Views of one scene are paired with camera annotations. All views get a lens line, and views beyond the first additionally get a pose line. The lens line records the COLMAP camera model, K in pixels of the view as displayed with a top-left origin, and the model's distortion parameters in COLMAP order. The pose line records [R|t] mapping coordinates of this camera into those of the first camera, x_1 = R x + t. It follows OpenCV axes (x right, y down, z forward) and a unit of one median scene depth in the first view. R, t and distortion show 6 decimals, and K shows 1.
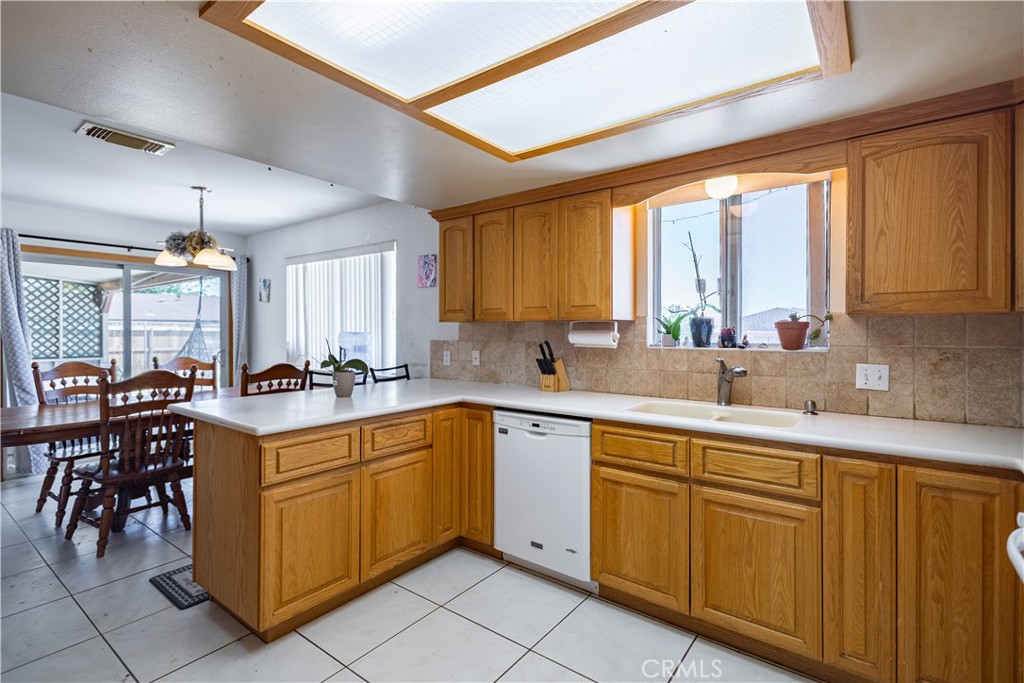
lens RADIAL K [[477.0, 0, 520.6], [0, 477.0, 335.6], [0, 0, 1]] dist [0.002749, -0.000253]
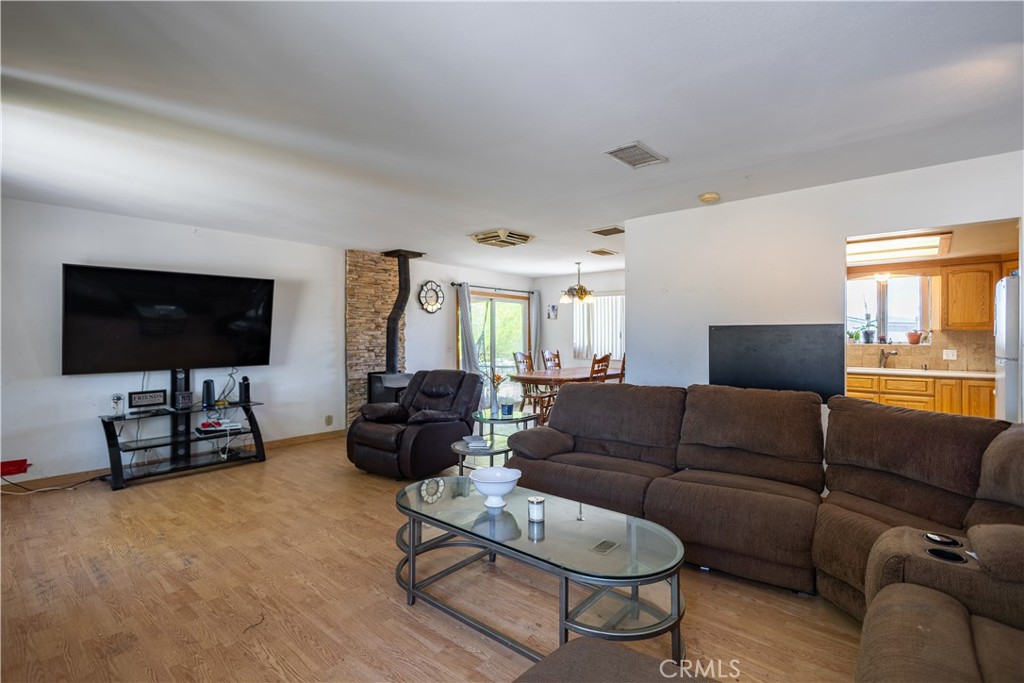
lens RADIAL K [[477.0, 0, 520.6], [0, 477.0, 335.6], [0, 0, 1]] dist [0.002749, -0.000253]
pose [[0.998495, -0.001012, -0.054832, -1.317026], [0.000555, 0.999965, -0.008352, 0.003845], [0.054839, 0.008309, 0.998461, -1.562153]]
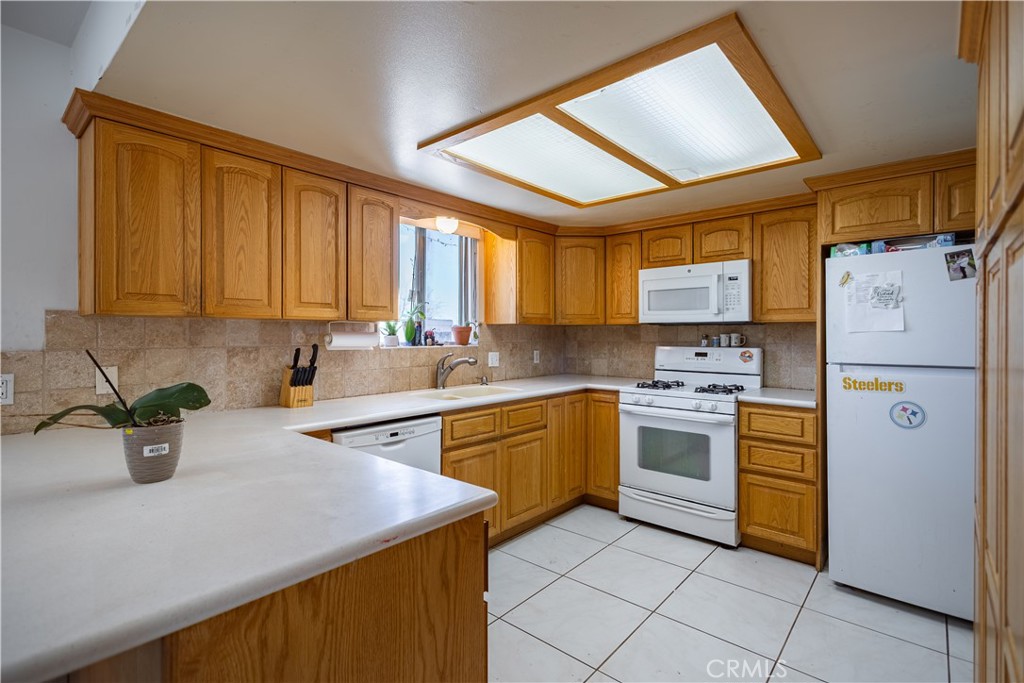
lens RADIAL K [[477.0, 0, 520.6], [0, 477.0, 335.6], [0, 0, 1]] dist [0.002749, -0.000253]
pose [[0.066148, -0.004509, 0.997800, -0.934520], [0.005317, 0.999977, 0.004166, -0.006839], [-0.997796, 0.005030, 0.066170, 0.739709]]
